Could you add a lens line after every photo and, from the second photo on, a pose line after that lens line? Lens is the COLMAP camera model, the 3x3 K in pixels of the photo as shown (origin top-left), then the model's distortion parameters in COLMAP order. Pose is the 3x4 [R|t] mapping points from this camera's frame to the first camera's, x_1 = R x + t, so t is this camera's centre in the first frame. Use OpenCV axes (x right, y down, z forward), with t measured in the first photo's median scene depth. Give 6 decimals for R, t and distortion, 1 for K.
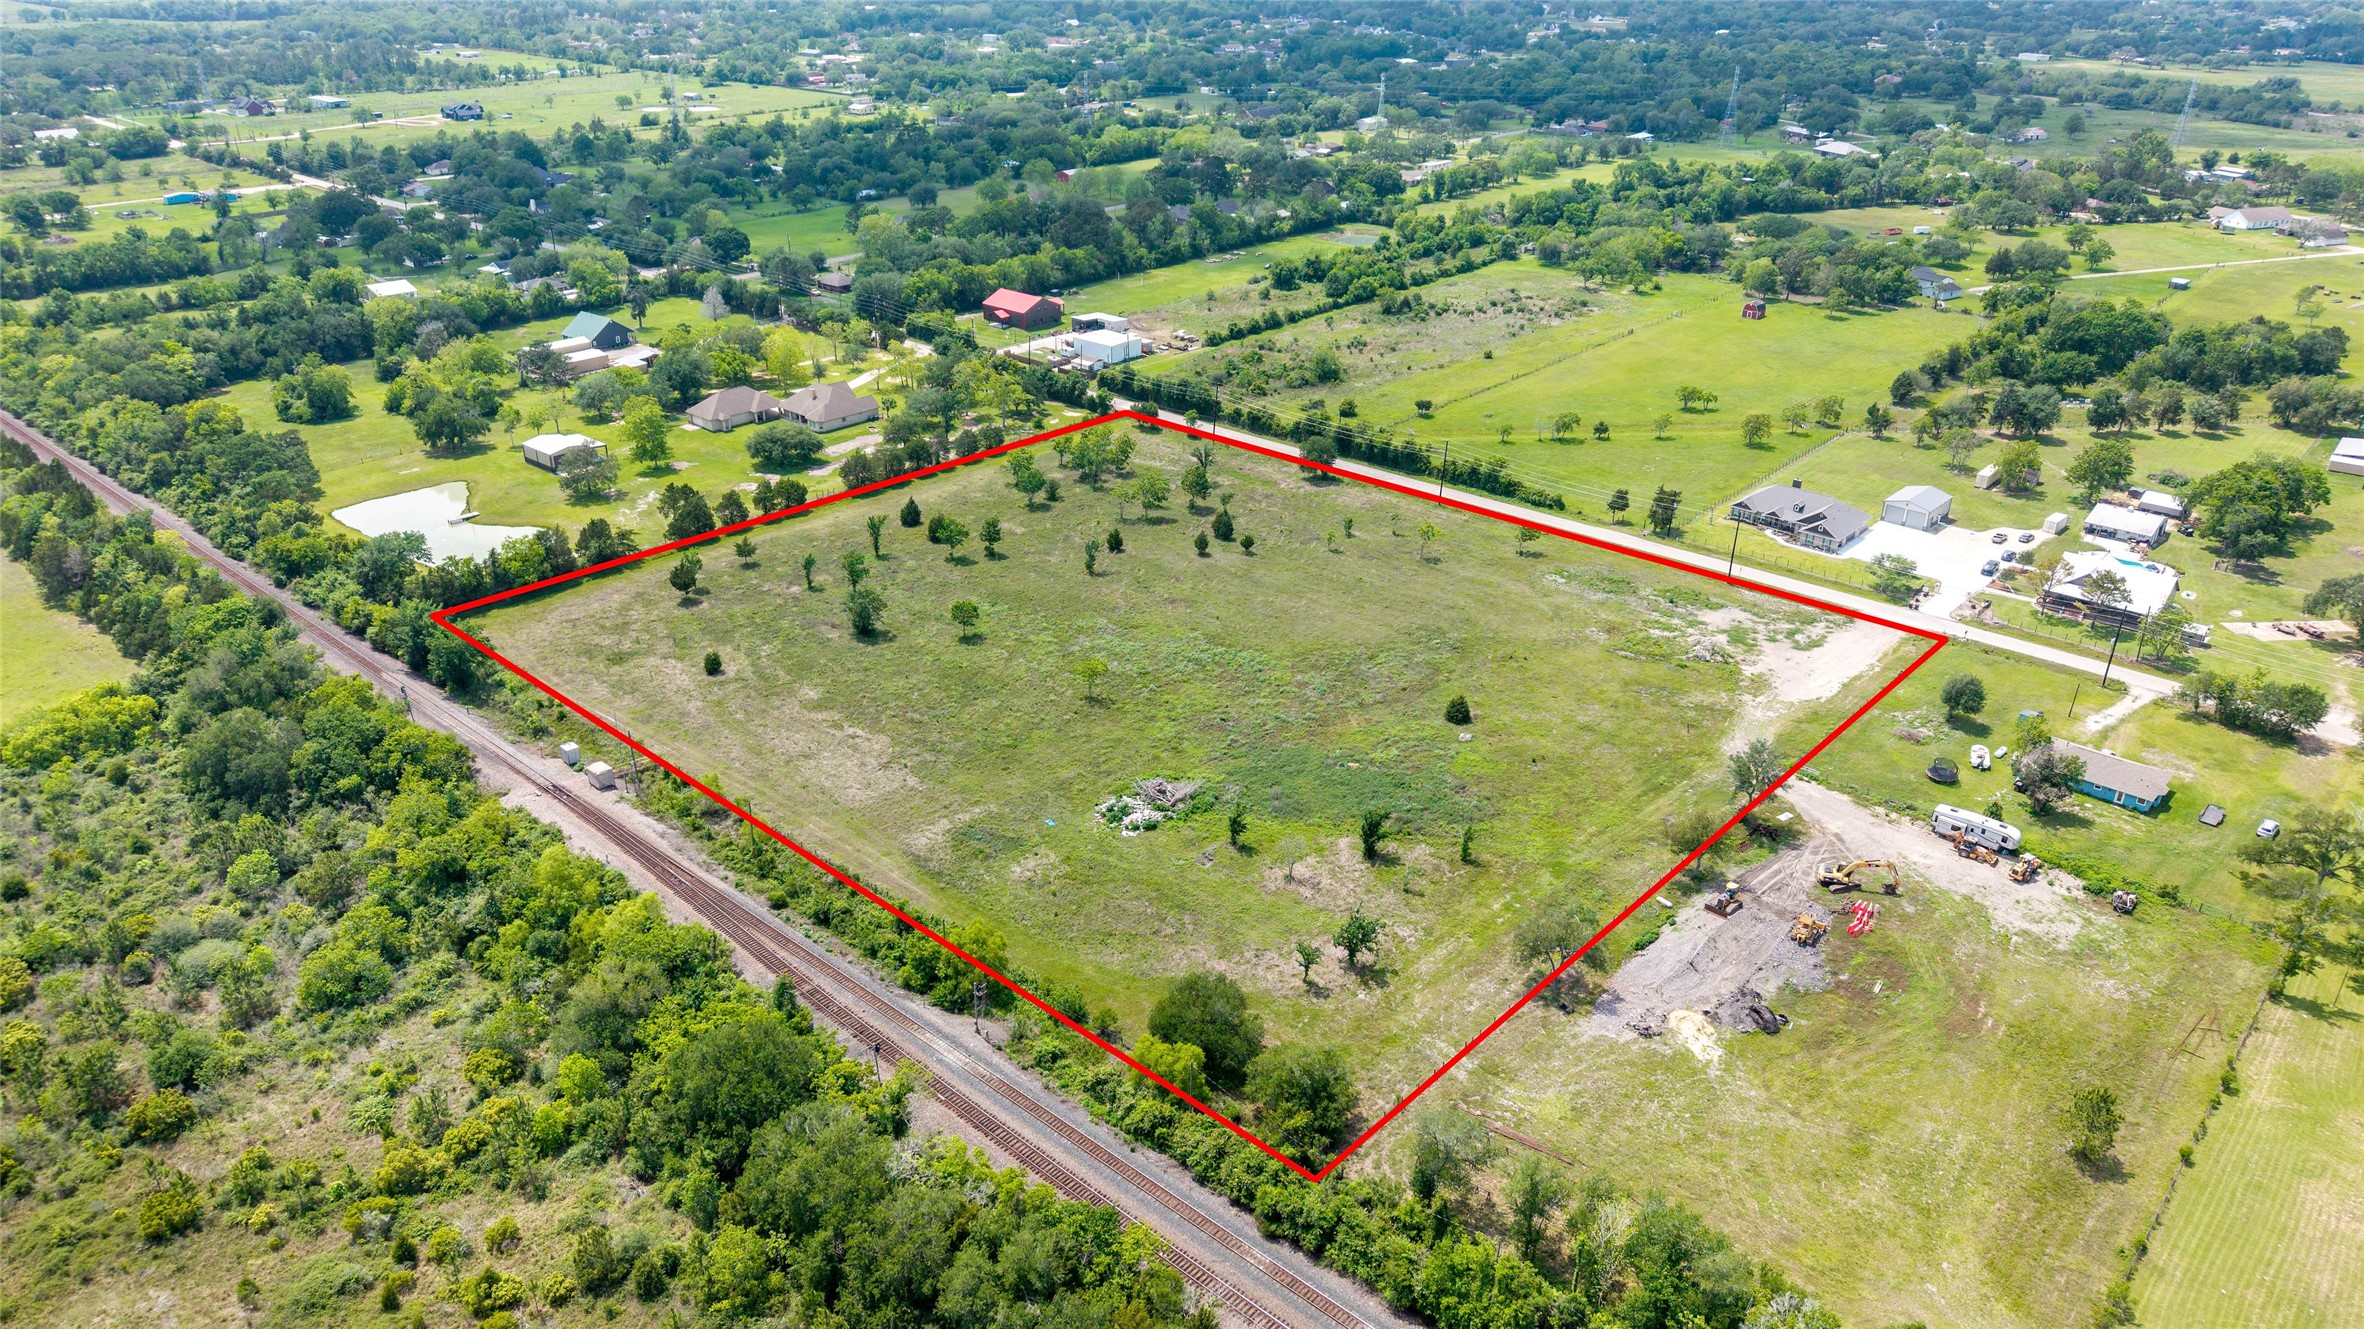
lens RADIAL K [[1575.3, 0, 1175.6], [0, 1575.3, 666.2], [0, 0, 1]] dist [0.029166, -0.046789]
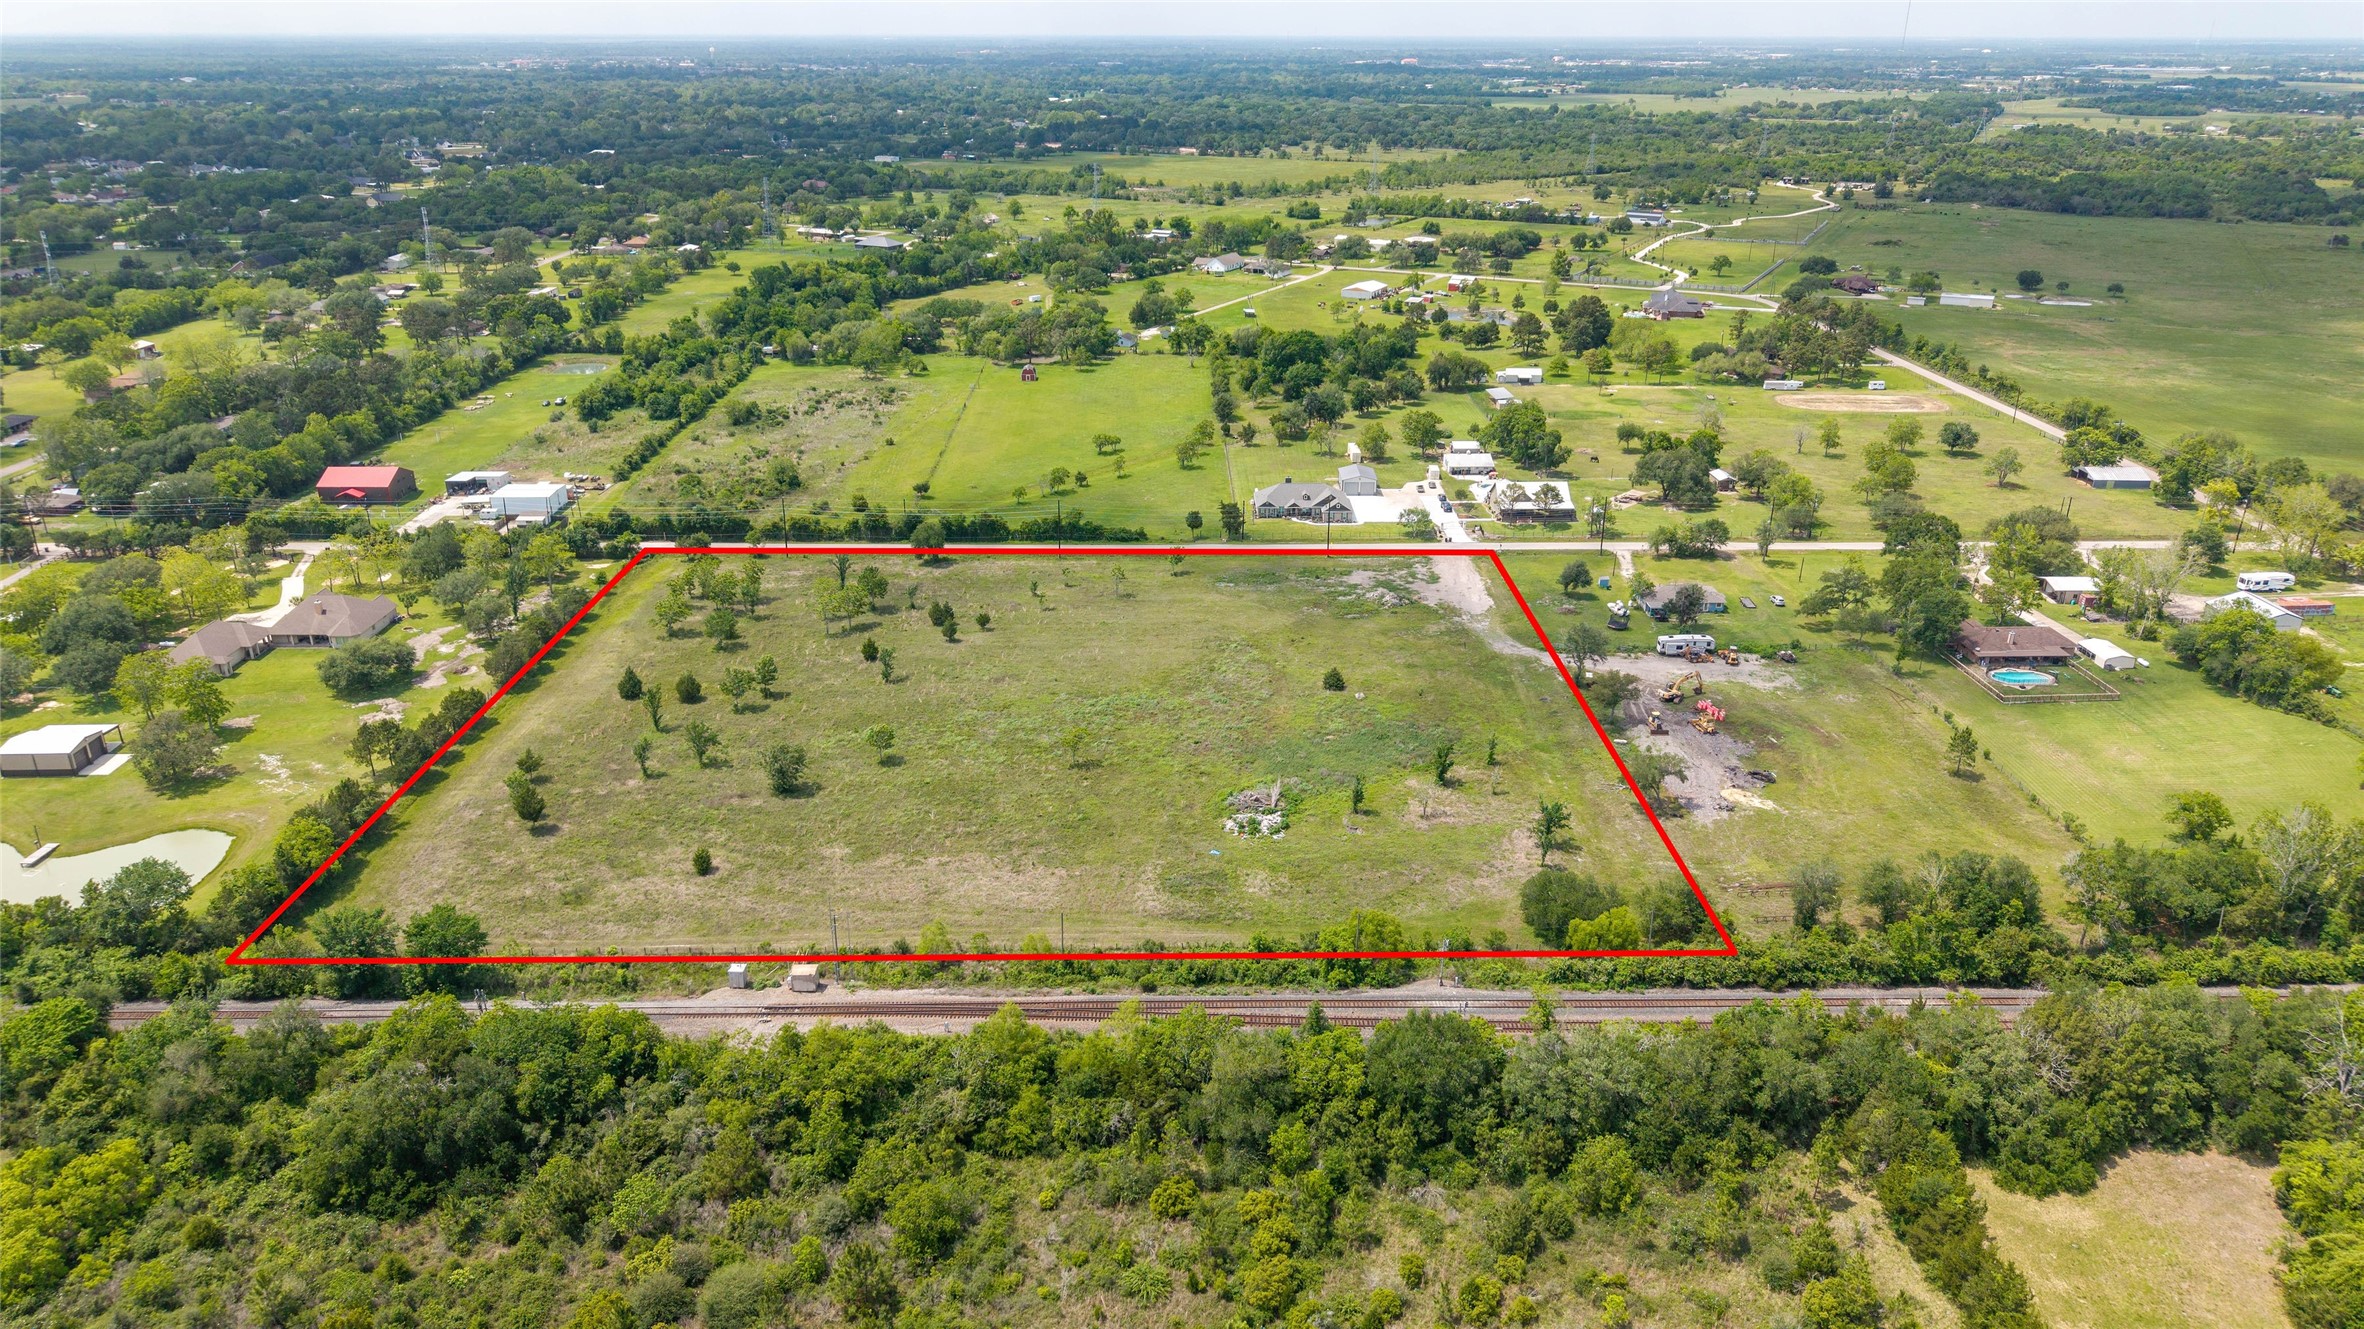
lens RADIAL K [[1575.3, 0, 1175.6], [0, 1575.3, 666.2], [0, 0, 1]] dist [0.029166, -0.046789]
pose [[0.729286, -0.254120, 0.635268, -0.583177], [0.295488, 0.954398, 0.042559, -0.060786], [-0.617113, 0.156676, 0.771119, 0.117692]]
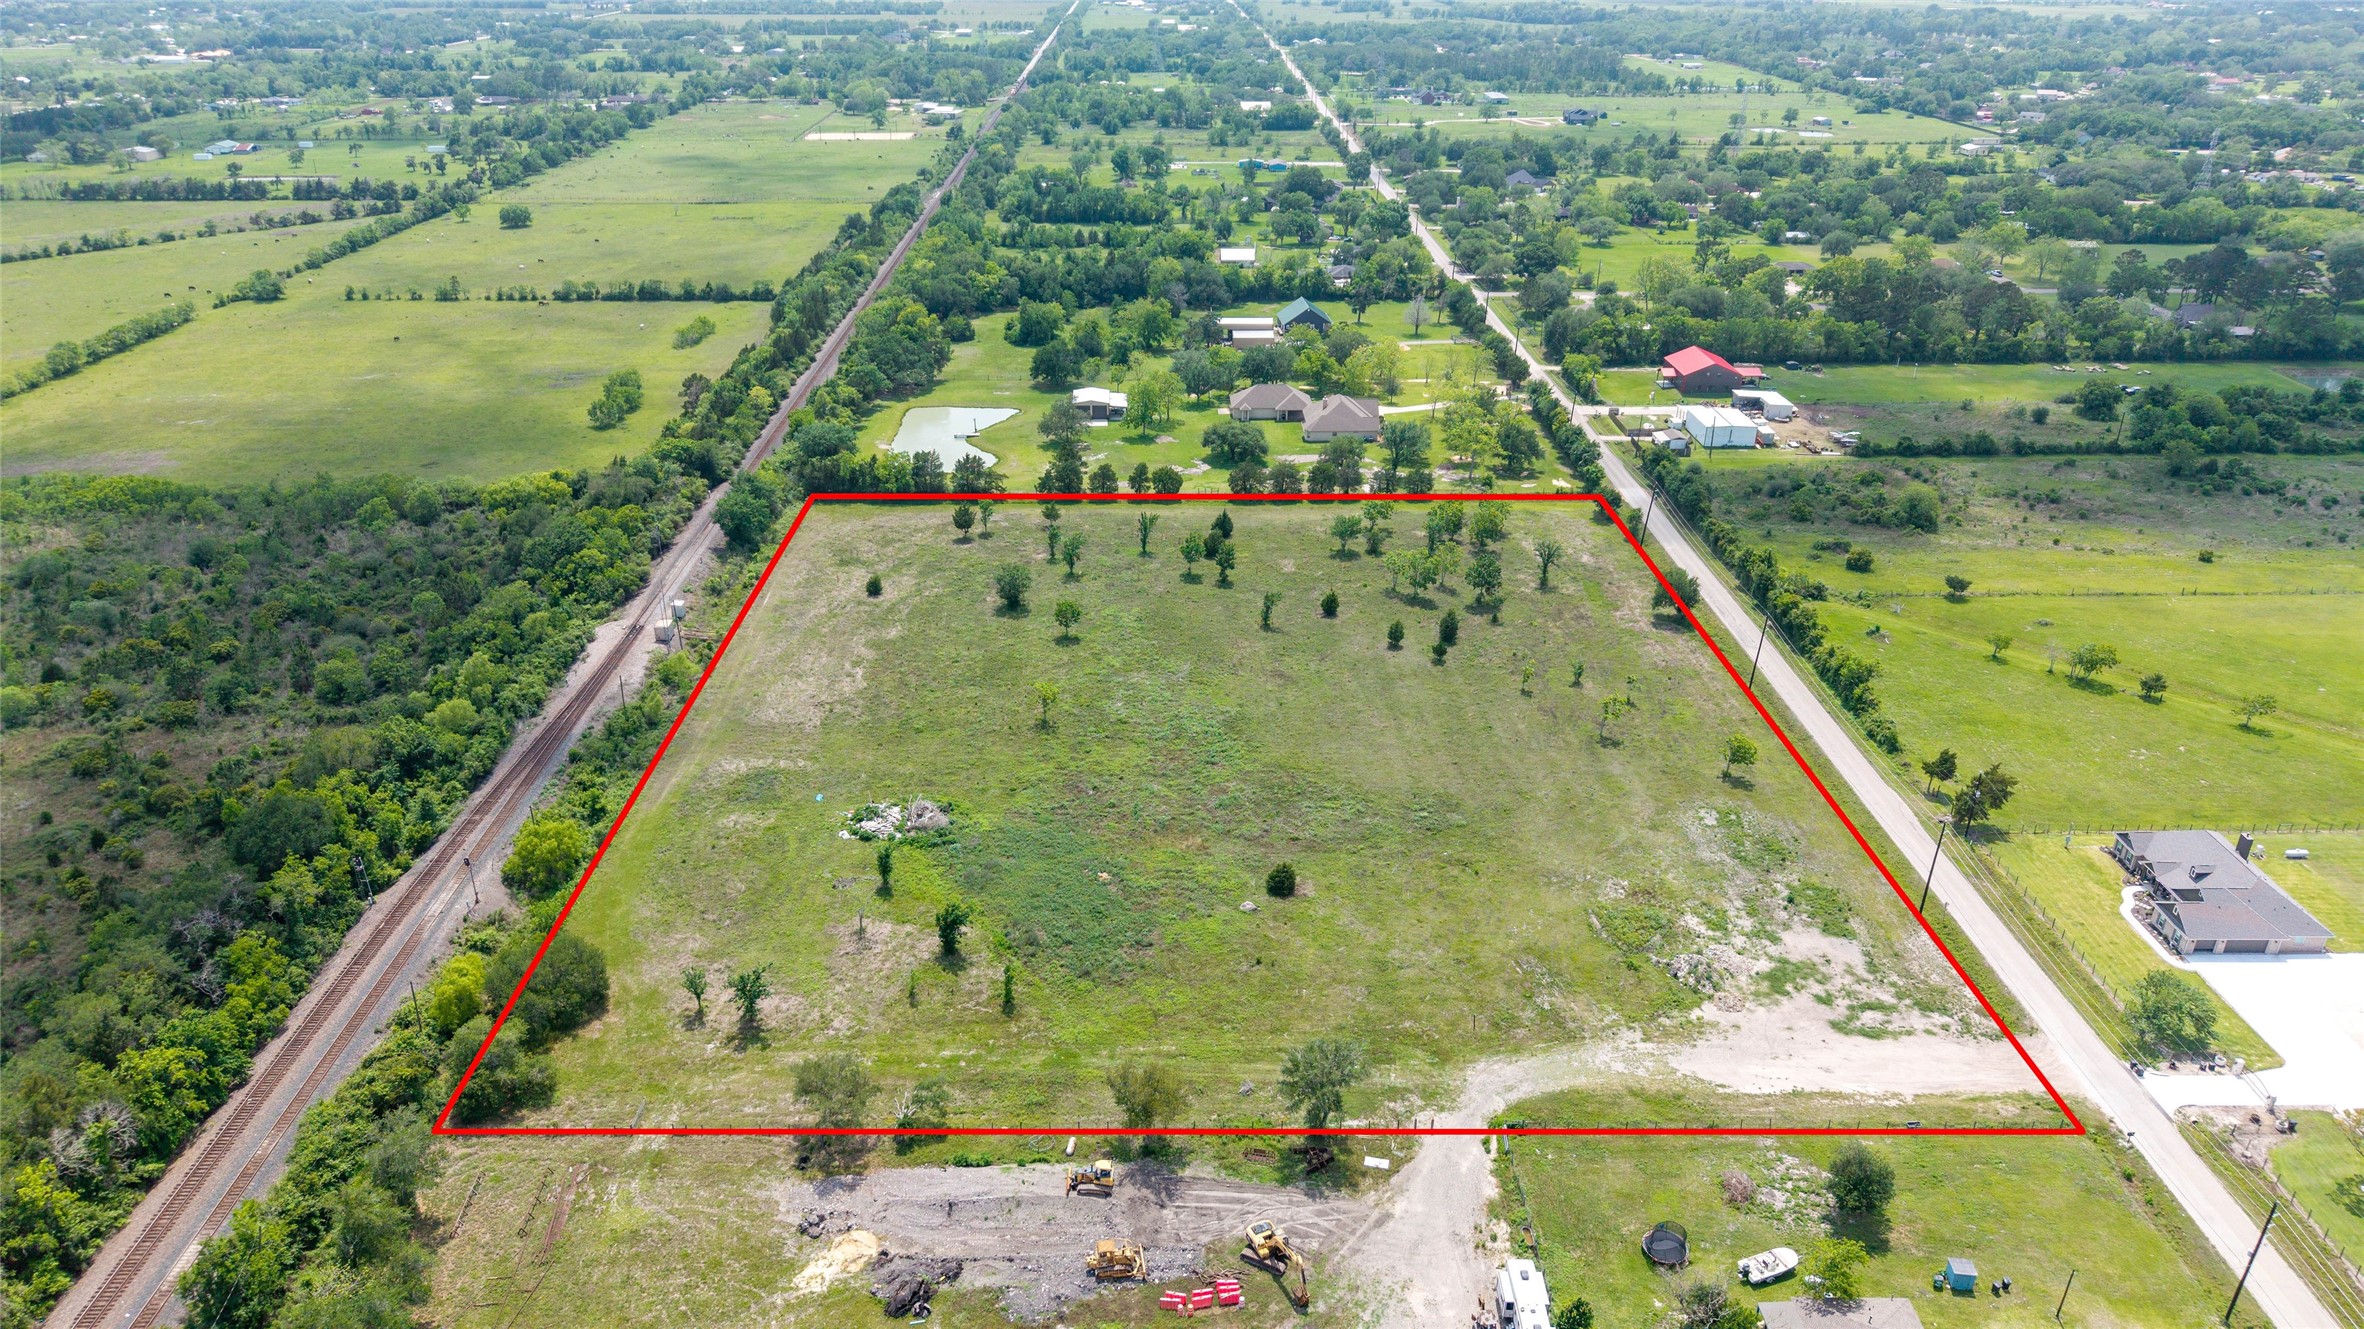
lens RADIAL K [[1575.3, 0, 1175.6], [0, 1575.3, 666.2], [0, 0, 1]] dist [0.029166, -0.046789]
pose [[0.684122, 0.312294, -0.659128, 0.562270], [-0.318008, 0.940993, 0.115774, -0.134806], [0.656390, 0.130405, 0.743066, 0.283027]]
